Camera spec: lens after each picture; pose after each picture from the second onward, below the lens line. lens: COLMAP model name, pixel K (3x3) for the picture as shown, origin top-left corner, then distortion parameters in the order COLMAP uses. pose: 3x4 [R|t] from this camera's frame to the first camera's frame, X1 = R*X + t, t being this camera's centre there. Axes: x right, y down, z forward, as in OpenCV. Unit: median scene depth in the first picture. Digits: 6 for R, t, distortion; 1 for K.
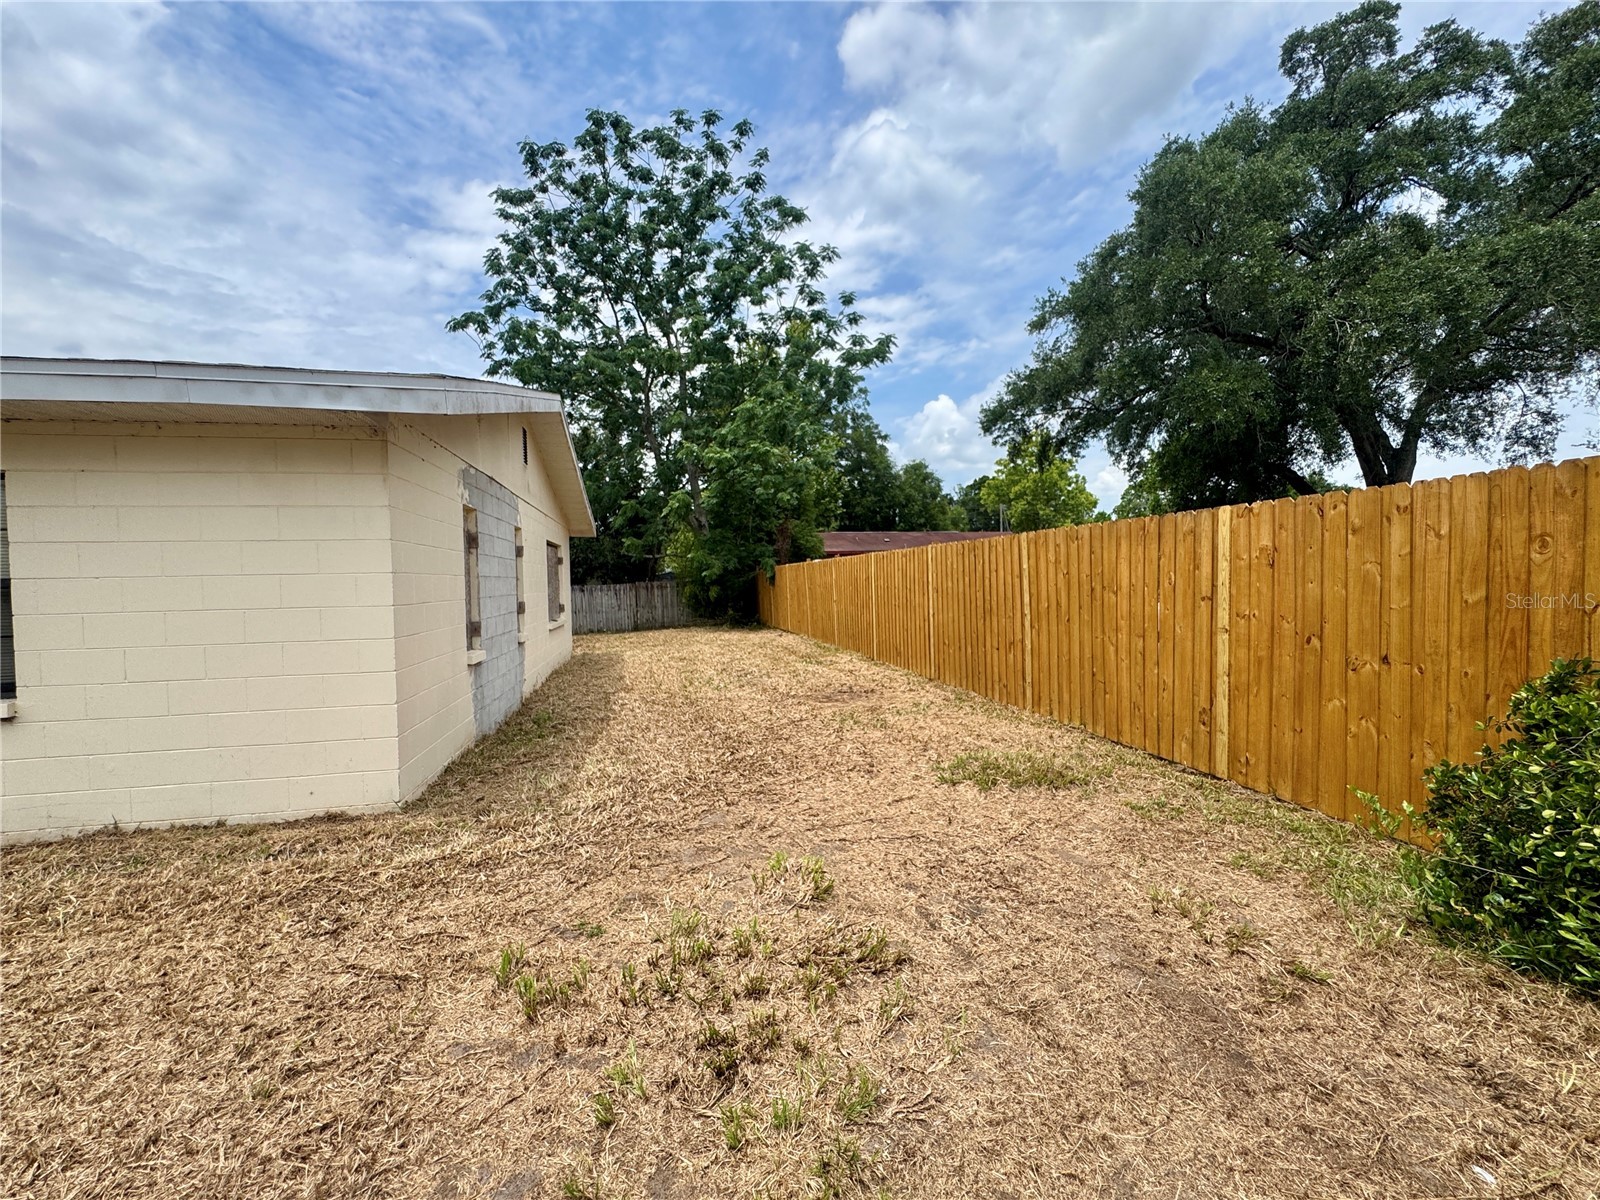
lens RADIAL K [[698.7, 0, 802.6], [0, 698.7, 602.5], [0, 0, 1]] dist [-0.001821, -0.000320]
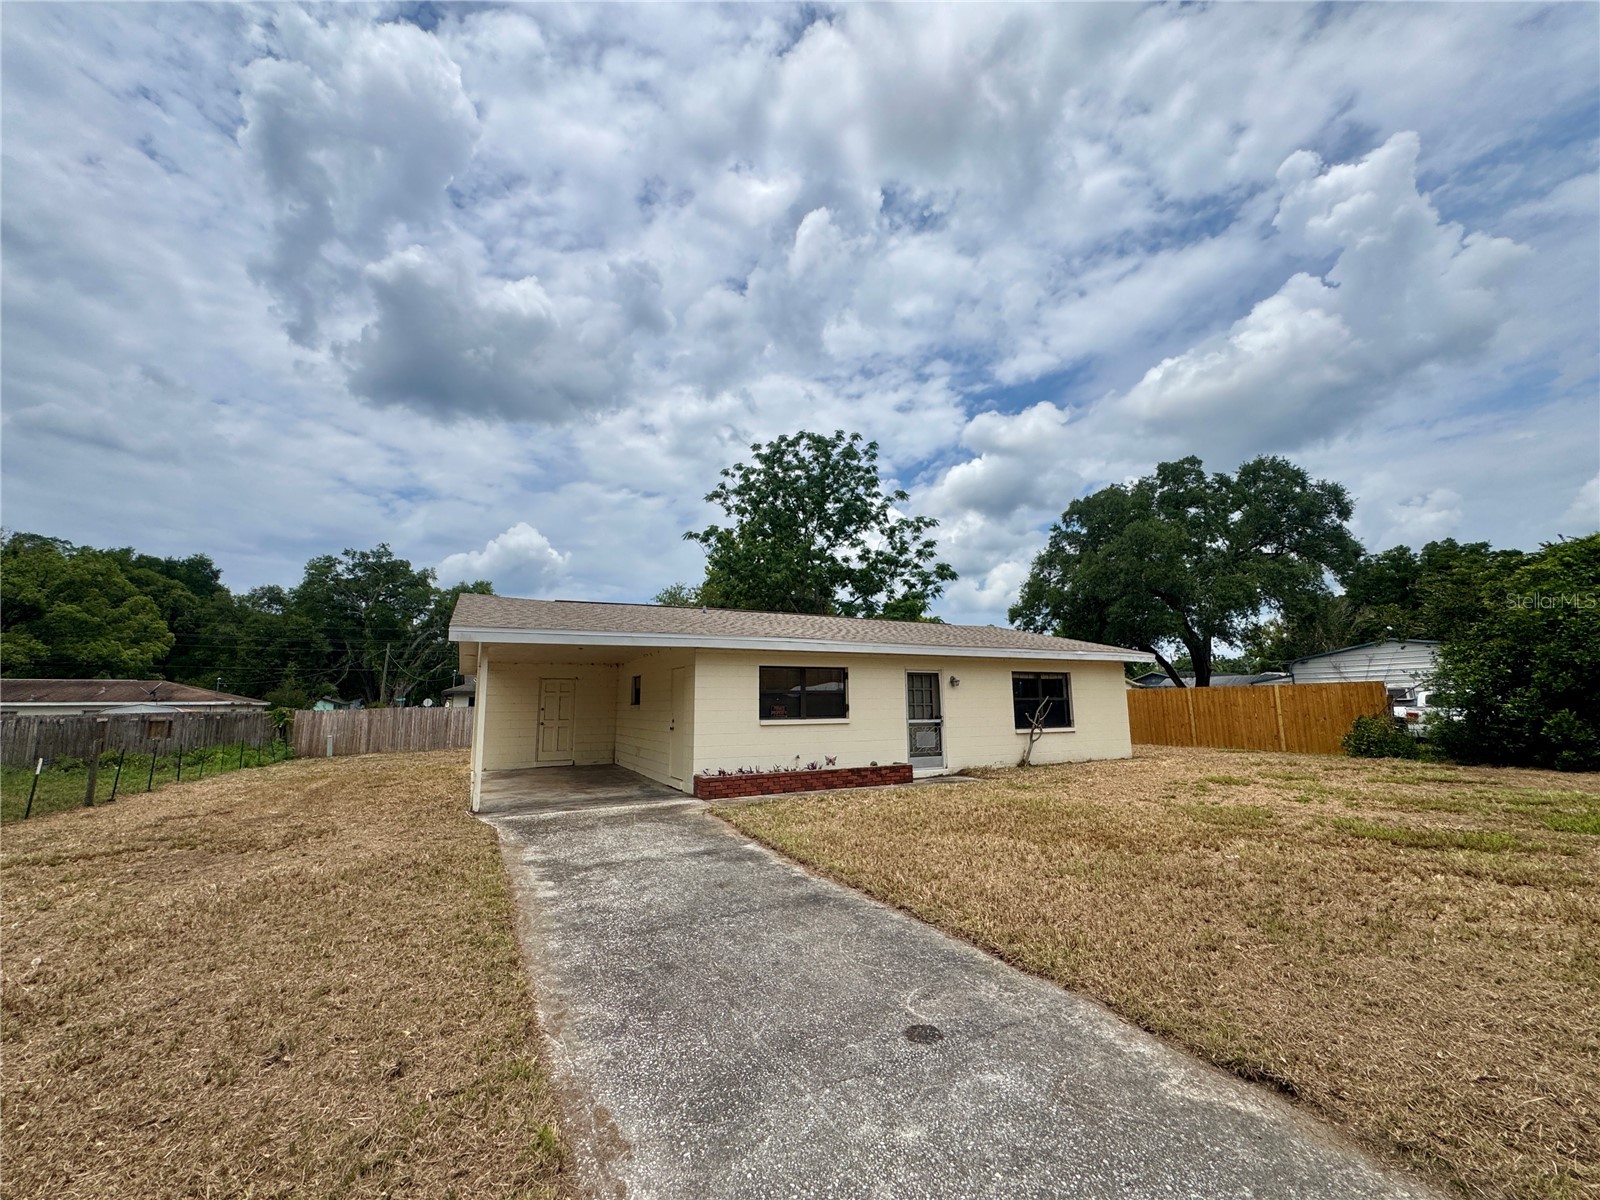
lens RADIAL K [[639.7, 0, 801.4], [0, 639.7, 607.2], [0, 0, 1]] dist [-0.001126, -0.000186]
pose [[0.967041, 0.049596, 0.249743, -0.692750], [-0.001707, 0.982087, -0.188421, 0.029397], [-0.254614, 0.181784, 0.949803, -0.442181]]
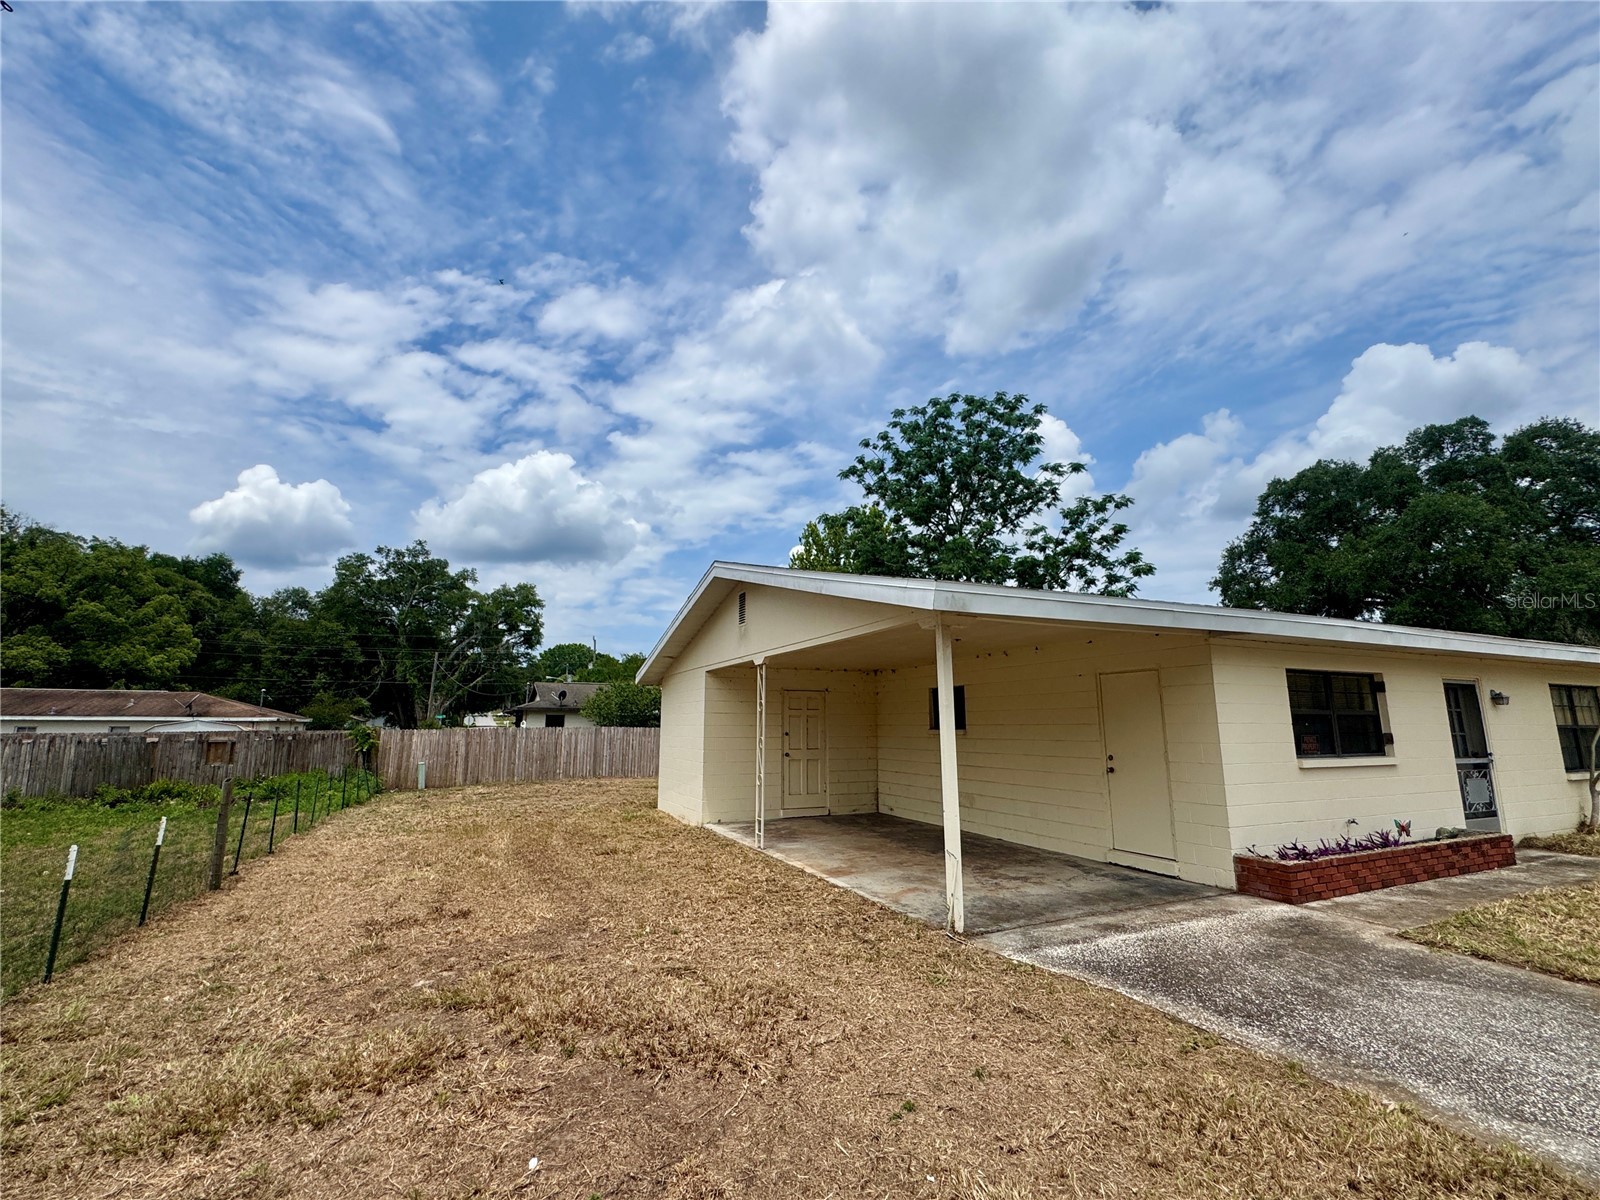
lens RADIAL K [[698.7, 0, 805.1], [0, 698.7, 604.5], [0, 0, 1]] dist [-0.001821, -0.000320]
pose [[0.975854, 0.057885, 0.210616, -0.910125], [-0.012892, 0.977829, -0.209008, 0.021907], [-0.218044, 0.201245, 0.954964, -0.195829]]
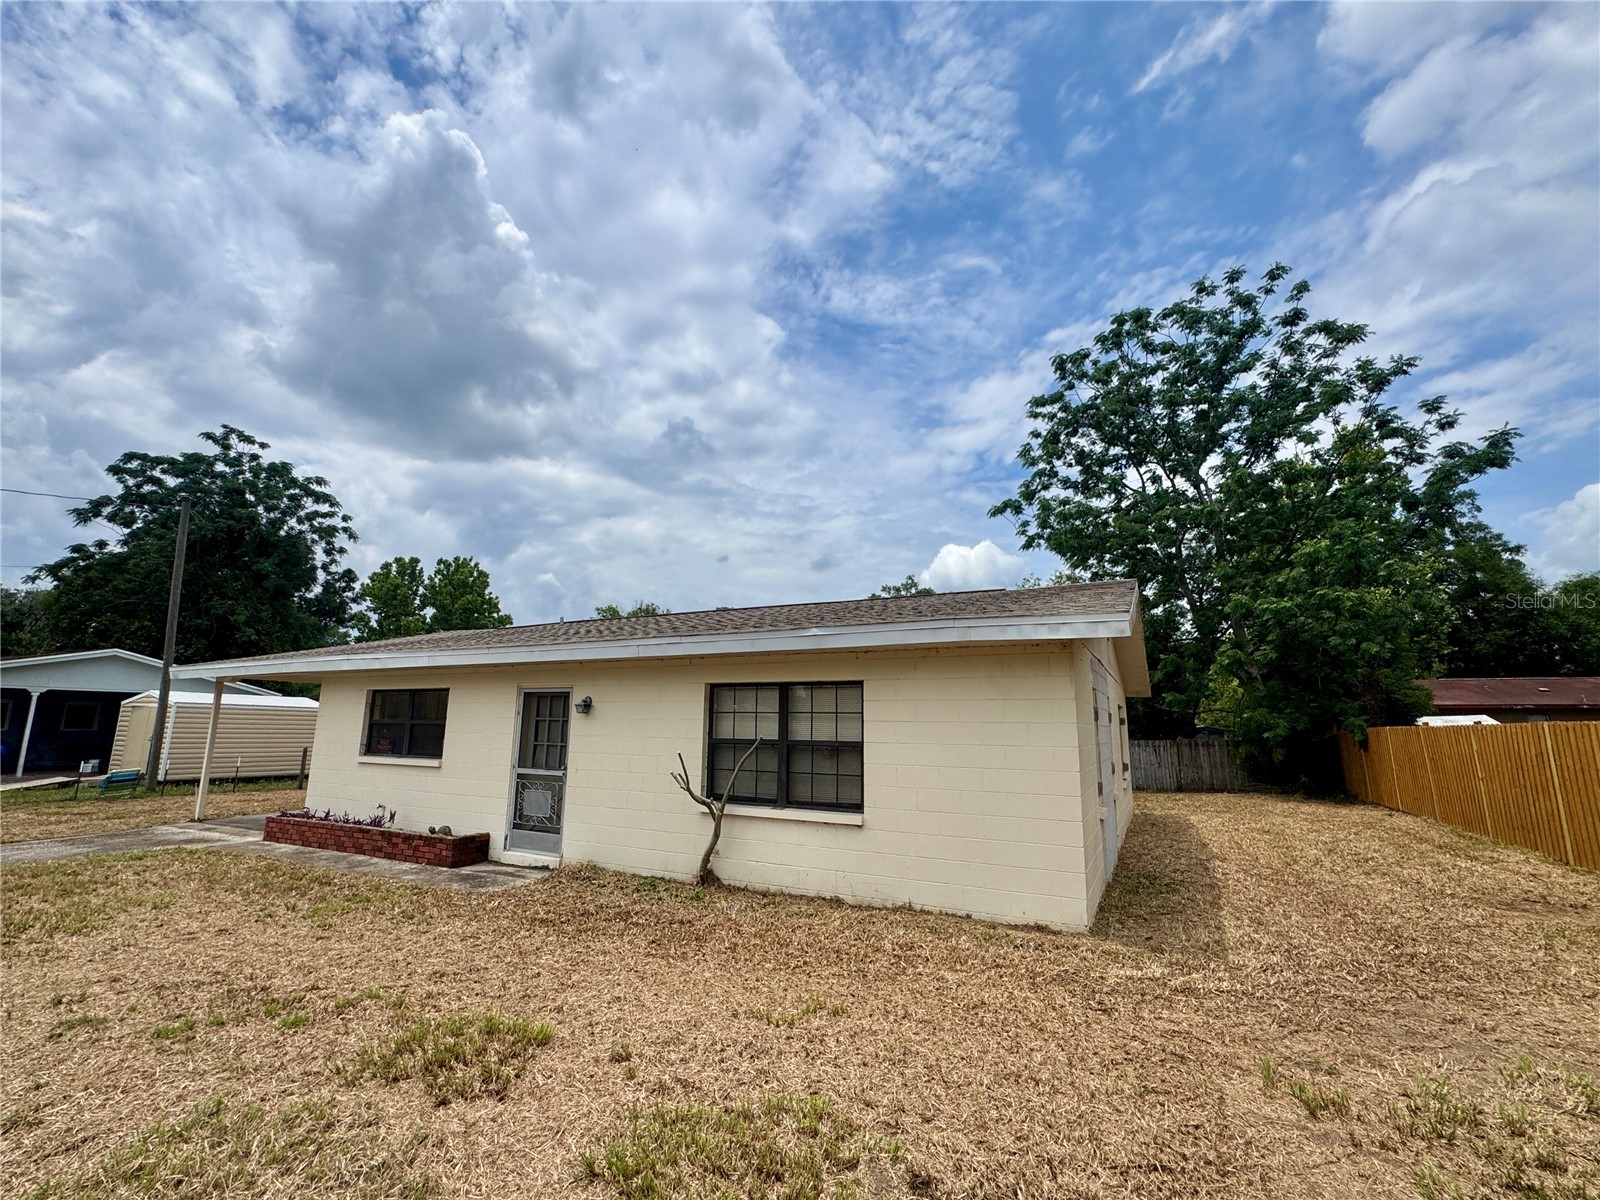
lens RADIAL K [[698.7, 0, 793.4], [0, 698.7, 600.4], [0, 0, 1]] dist [-0.001821, -0.000320]
pose [[0.770333, -0.084417, -0.632029, -0.025826], [-0.049447, 0.980305, -0.191202, -0.007276], [0.635721, 0.178541, 0.750987, -0.091185]]
